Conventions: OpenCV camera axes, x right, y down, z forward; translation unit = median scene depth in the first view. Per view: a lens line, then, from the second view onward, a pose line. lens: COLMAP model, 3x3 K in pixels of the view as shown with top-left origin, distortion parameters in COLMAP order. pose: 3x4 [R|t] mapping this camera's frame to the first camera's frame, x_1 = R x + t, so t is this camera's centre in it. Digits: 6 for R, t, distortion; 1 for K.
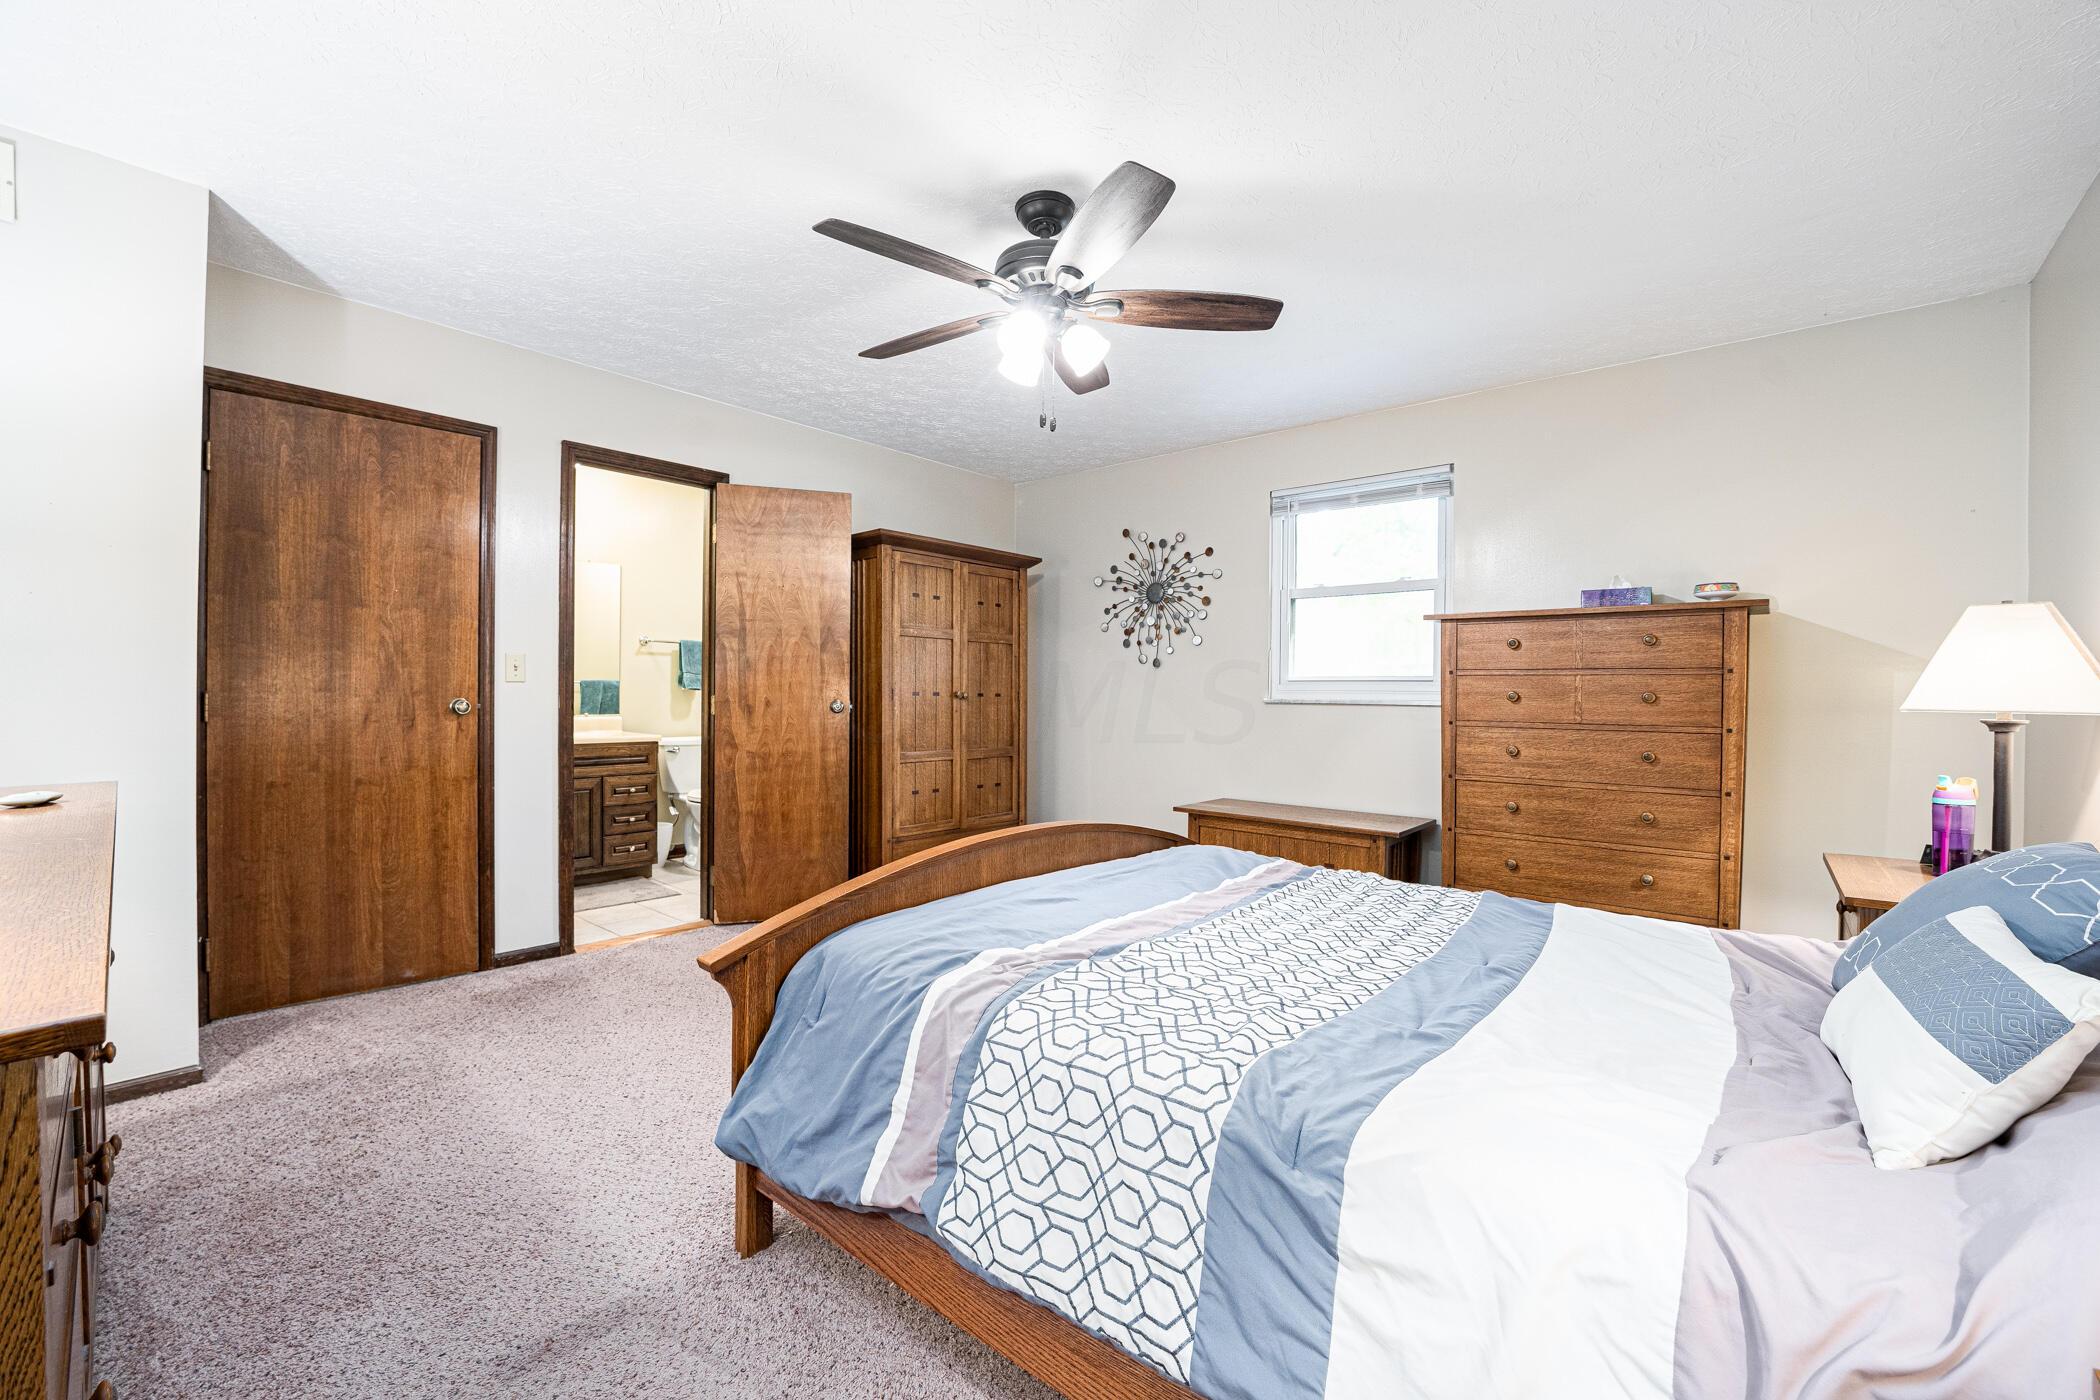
lens RADIAL K [[859.6, 0, 1051.5], [0, 859.6, 702.0], [0, 0, 1]] dist [-0.029888, 0.003901]
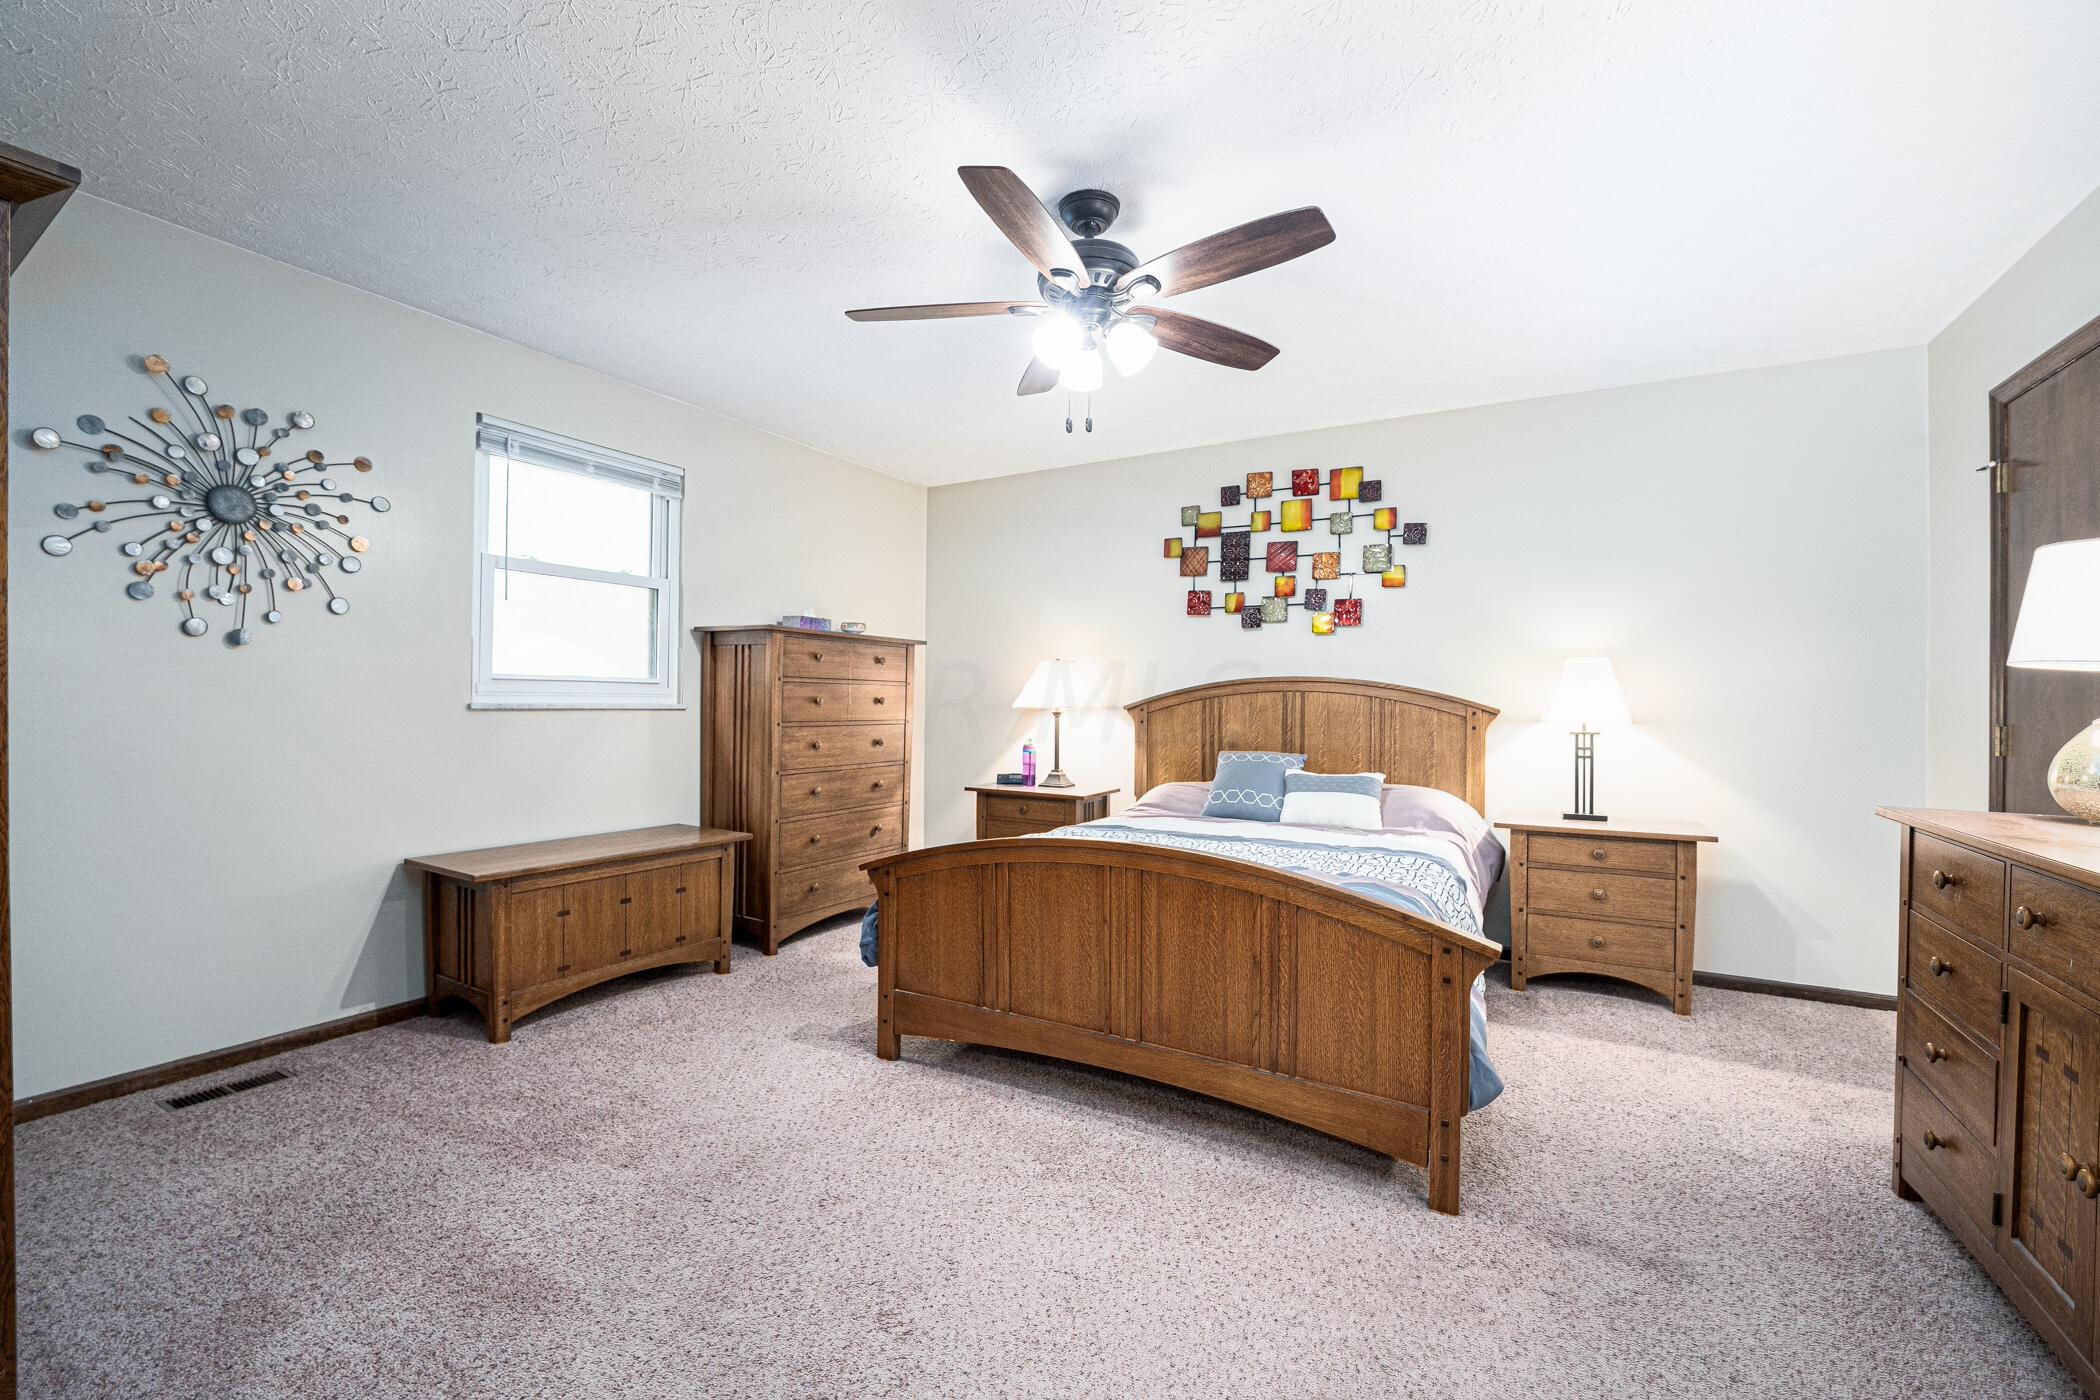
lens RADIAL K [[859.6, 0, 1028.6], [0, 859.6, 699.4], [0, 0, 1]] dist [-0.029888, 0.003901]
pose [[-0.176128, -0.011313, 0.984302, -0.479348], [-0.003239, 0.999935, 0.010913, -0.015209], [-0.984362, -0.001266, -0.176153, 0.621175]]
